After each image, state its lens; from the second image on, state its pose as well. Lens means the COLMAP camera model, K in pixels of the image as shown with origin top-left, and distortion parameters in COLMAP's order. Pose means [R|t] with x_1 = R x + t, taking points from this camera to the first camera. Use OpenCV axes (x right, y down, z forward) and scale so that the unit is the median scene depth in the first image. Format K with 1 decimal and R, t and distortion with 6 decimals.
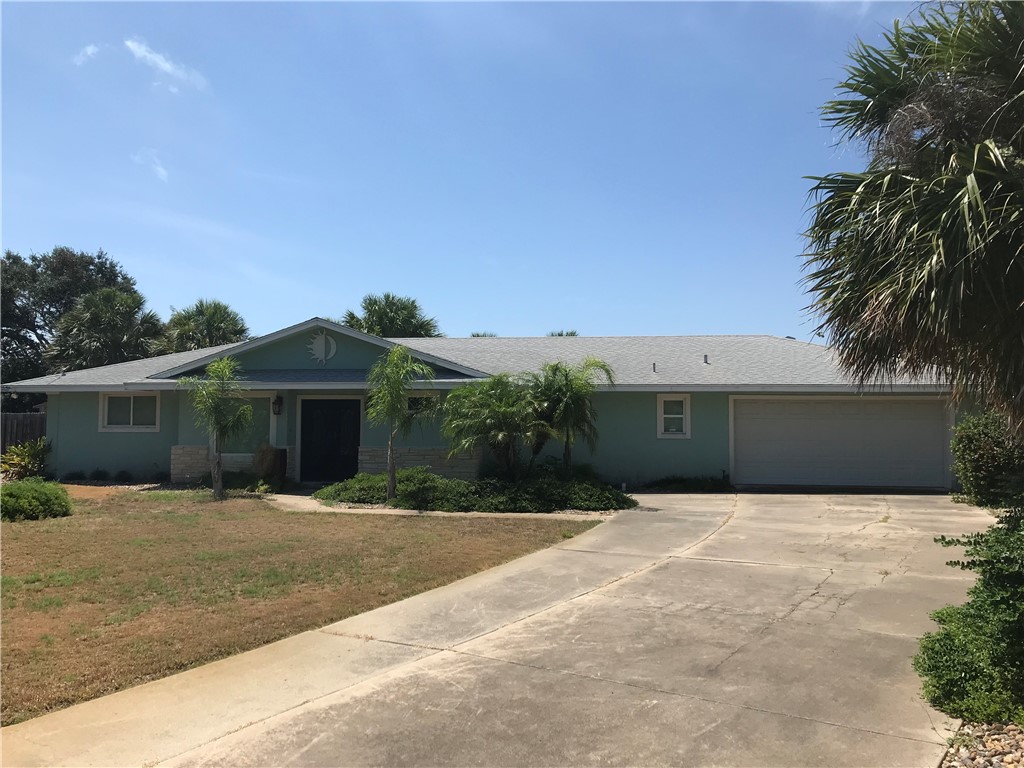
lens RADIAL K [[834.8, 0, 513.9], [0, 834.8, 376.6], [0, 0, 1]] dist [0.044936, -0.053857]
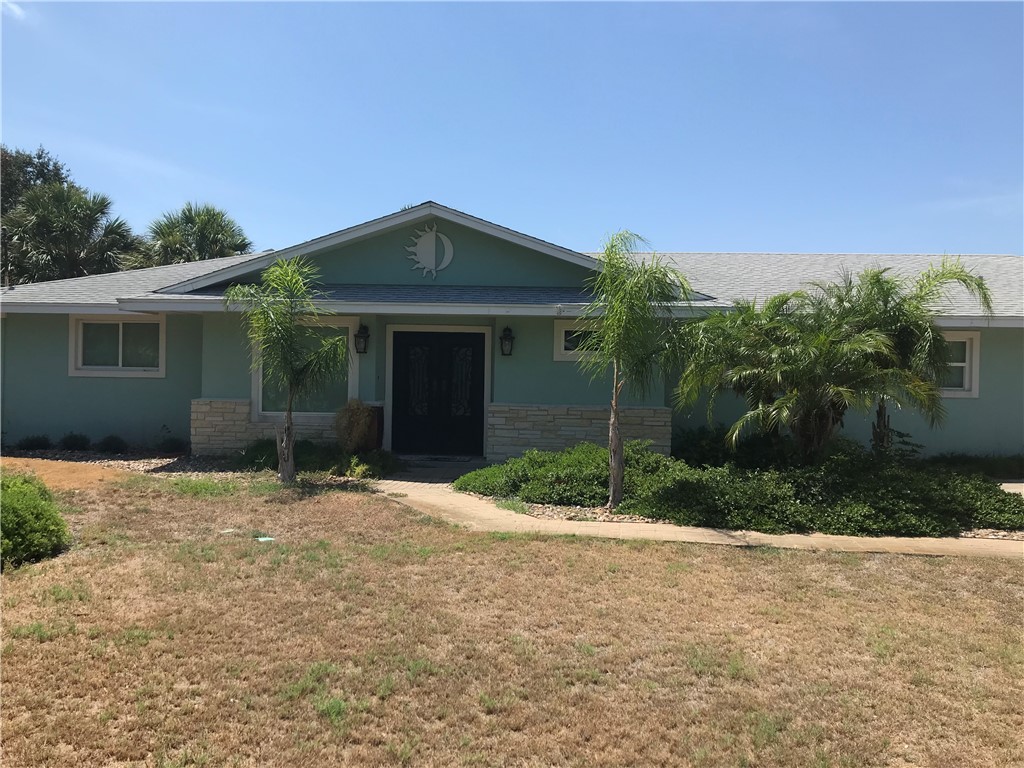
lens RADIAL K [[826.2, 0, 510.8], [0, 826.2, 360.2], [0, 0, 1]] dist [0.037477, -0.011031]
pose [[0.997200, 0.014715, 0.073313, -0.209145], [-0.017768, 0.998994, 0.041175, 0.021689], [-0.072633, -0.042363, 0.996459, 0.344245]]
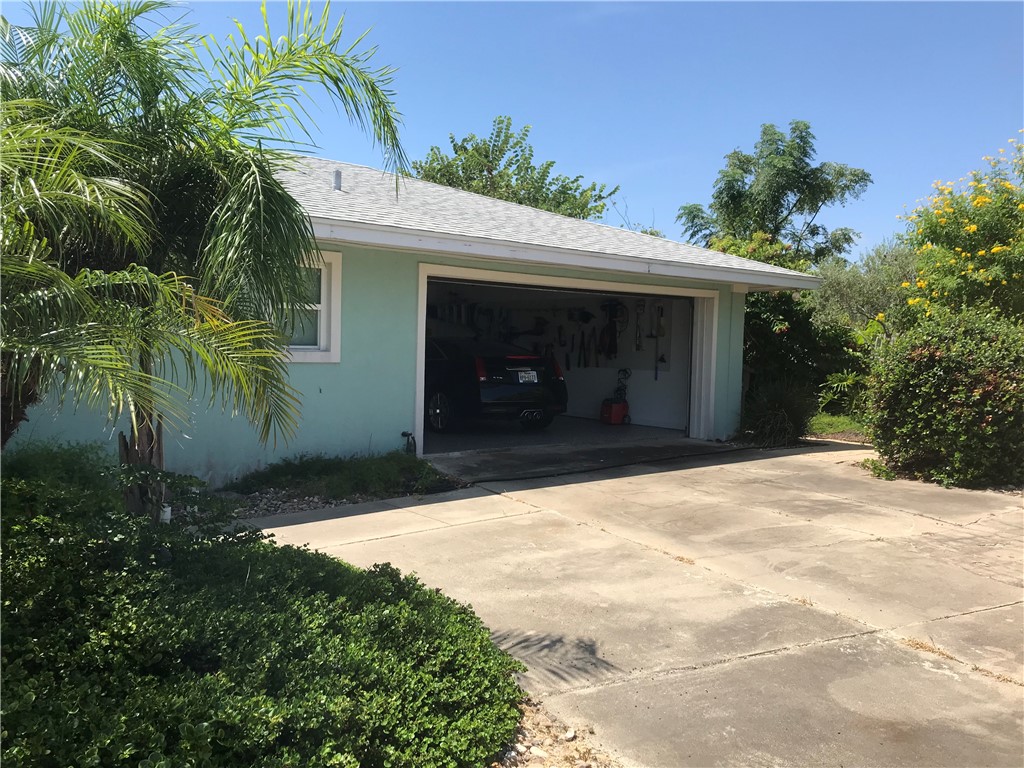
lens RADIAL K [[834.8, 0, 513.9], [0, 834.8, 376.6], [0, 0, 1]] dist [0.044936, -0.053857]
pose [[0.682066, -0.019460, 0.731031, -0.031170], [-0.053418, 0.995650, 0.076344, 0.043520], [-0.729337, -0.091122, 0.678059, 0.635698]]
